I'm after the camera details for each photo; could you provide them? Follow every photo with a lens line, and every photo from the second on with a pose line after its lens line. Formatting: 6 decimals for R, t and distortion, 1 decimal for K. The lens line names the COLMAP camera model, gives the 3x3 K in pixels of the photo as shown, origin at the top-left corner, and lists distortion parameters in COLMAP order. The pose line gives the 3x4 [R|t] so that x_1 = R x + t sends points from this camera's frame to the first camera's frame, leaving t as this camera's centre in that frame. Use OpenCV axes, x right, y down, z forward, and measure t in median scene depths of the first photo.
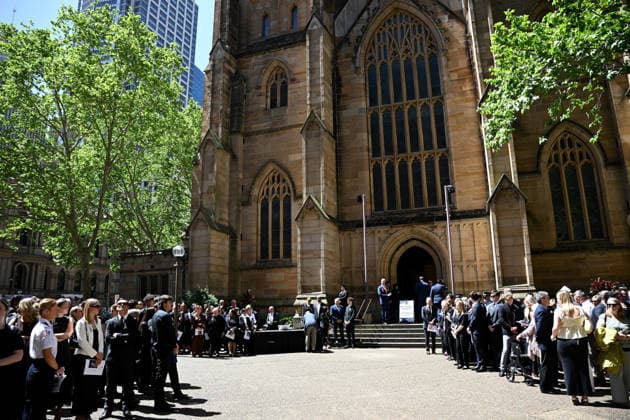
lens RADIAL K [[416.5, 0, 315.0], [0, 416.5, 210.0], [0, 0, 1]] dist [-0.119731, 0.072164]
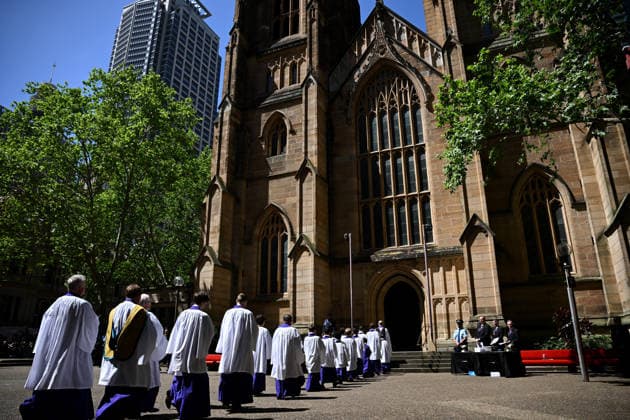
lens RADIAL K [[416.5, 0, 315.0], [0, 416.5, 210.0], [0, 0, 1]] dist [-0.119731, 0.072164]
pose [[0.998739, -0.006186, -0.049826, 0.066207], [0.001046, 0.994728, -0.102547, 0.011768], [0.050198, 0.102365, 0.993480, -0.086076]]
